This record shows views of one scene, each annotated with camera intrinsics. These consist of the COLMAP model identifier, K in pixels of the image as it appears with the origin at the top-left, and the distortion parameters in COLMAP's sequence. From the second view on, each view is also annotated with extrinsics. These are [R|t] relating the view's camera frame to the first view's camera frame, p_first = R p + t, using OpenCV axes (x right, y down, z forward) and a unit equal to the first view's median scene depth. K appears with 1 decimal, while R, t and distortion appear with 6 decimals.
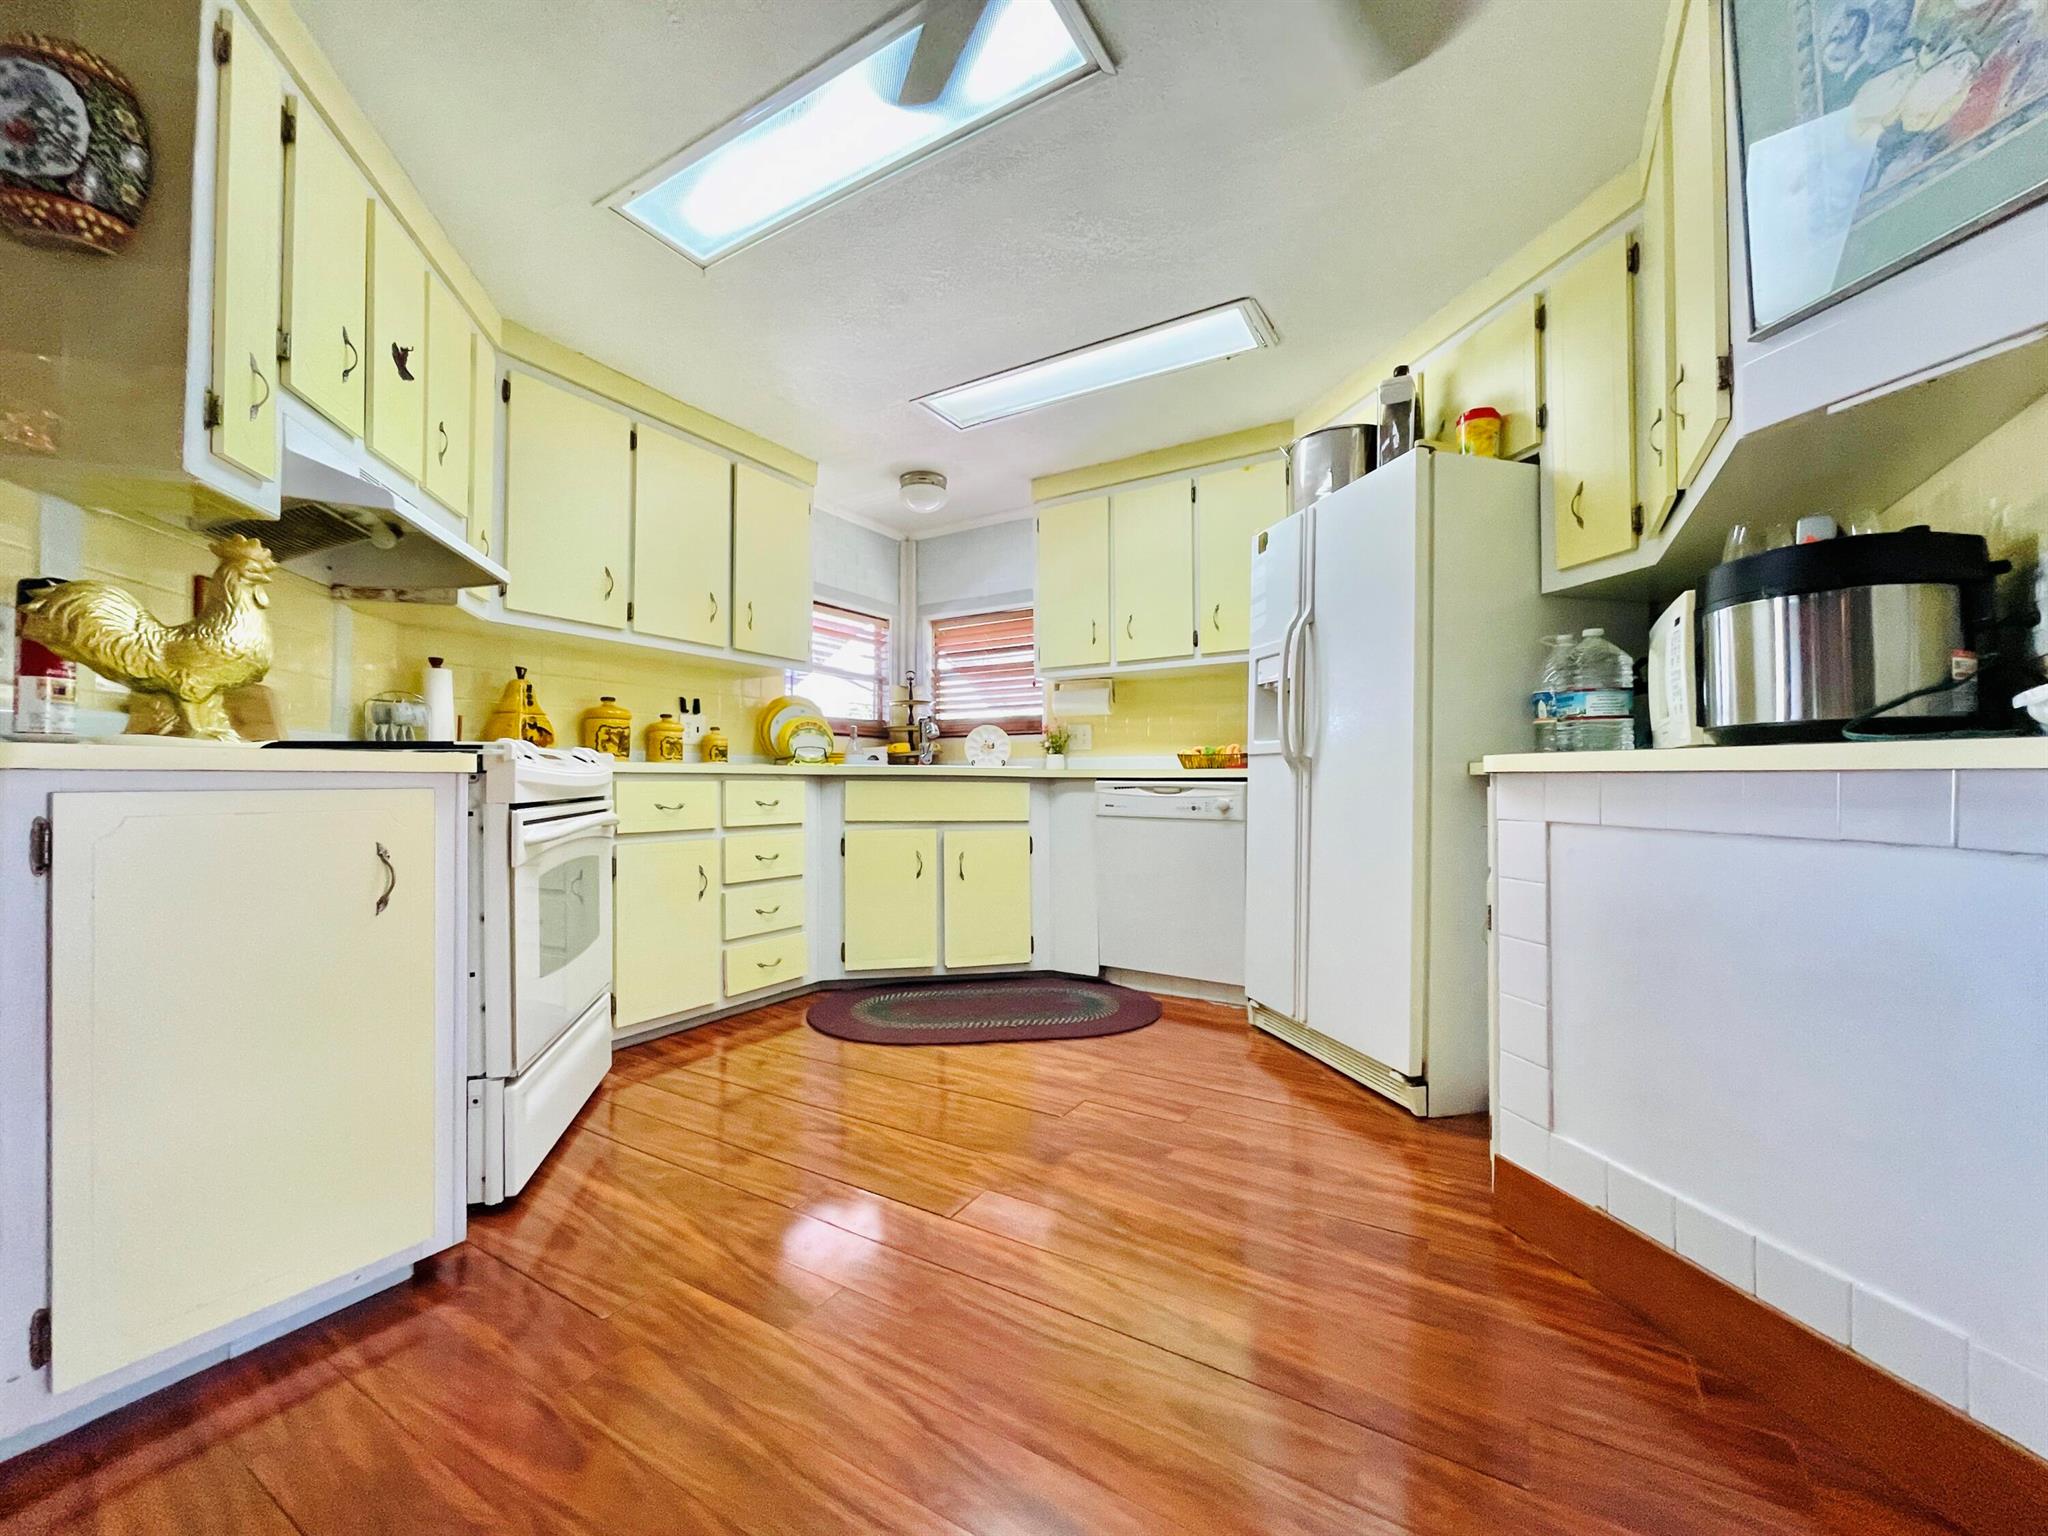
lens RADIAL K [[829.4, 0, 1005.8], [0, 829.4, 768.3], [0, 0, 1]] dist [-0.001164, -0.000194]
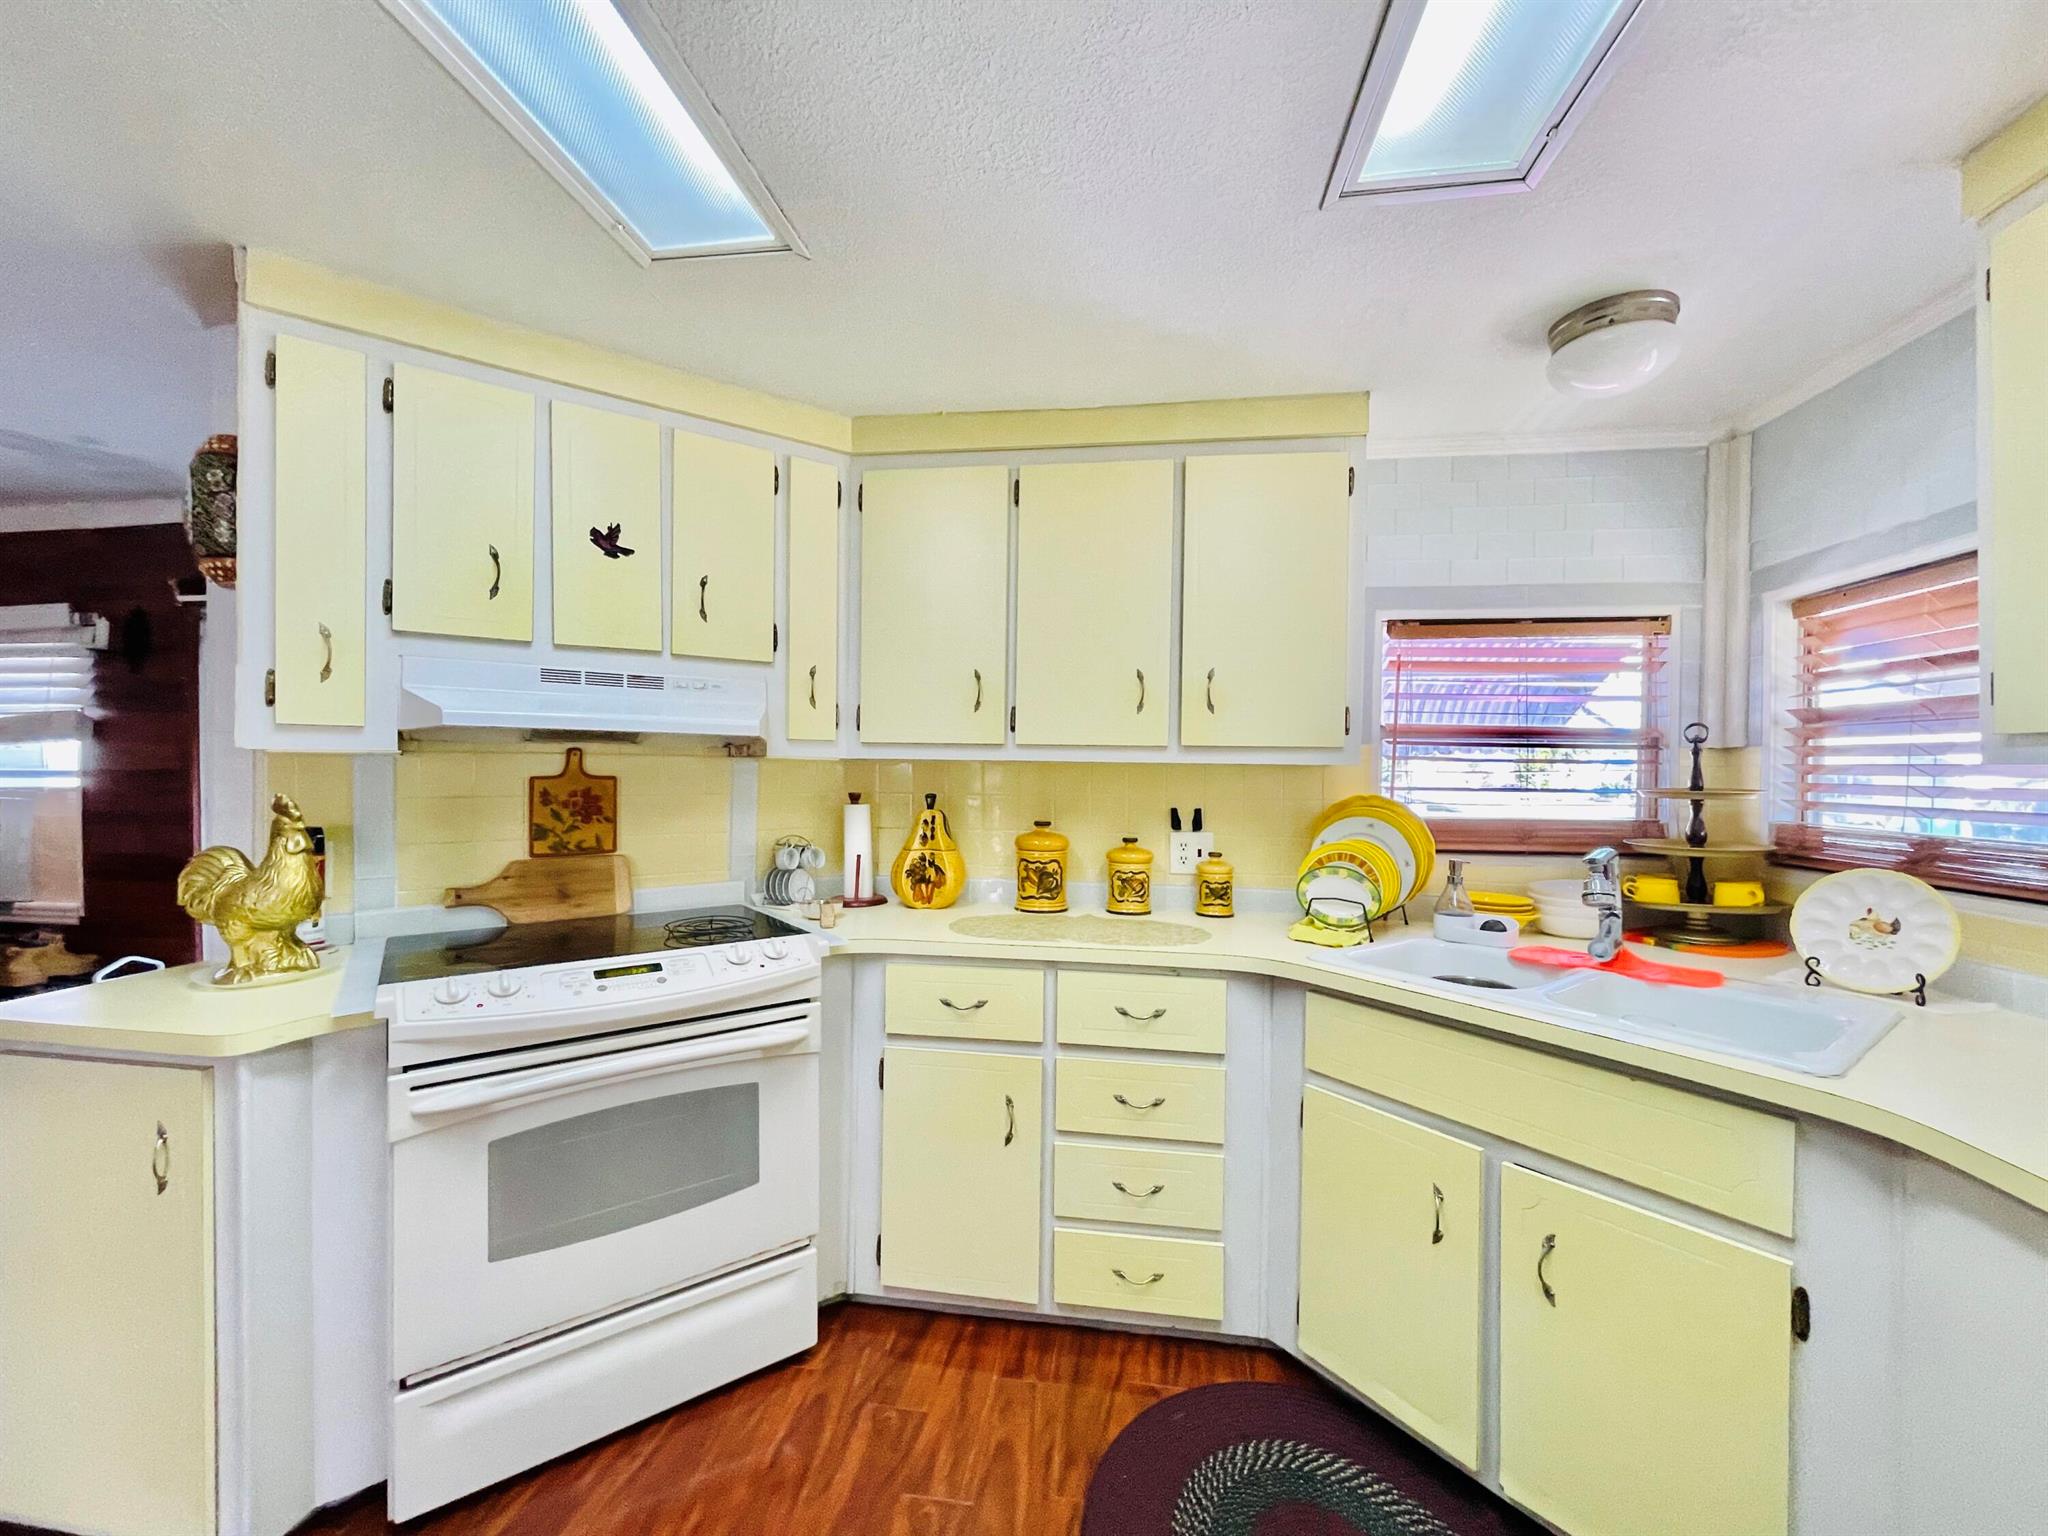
lens RADIAL K [[829.4, 0, 1005.8], [0, 829.4, 768.3], [0, 0, 1]] dist [-0.001164, -0.000194]
pose [[0.390198, 0.003521, -0.920724, 0.207671], [0.006741, 0.999955, 0.006681, -0.125547], [0.920706, -0.008813, 0.390157, 0.588448]]
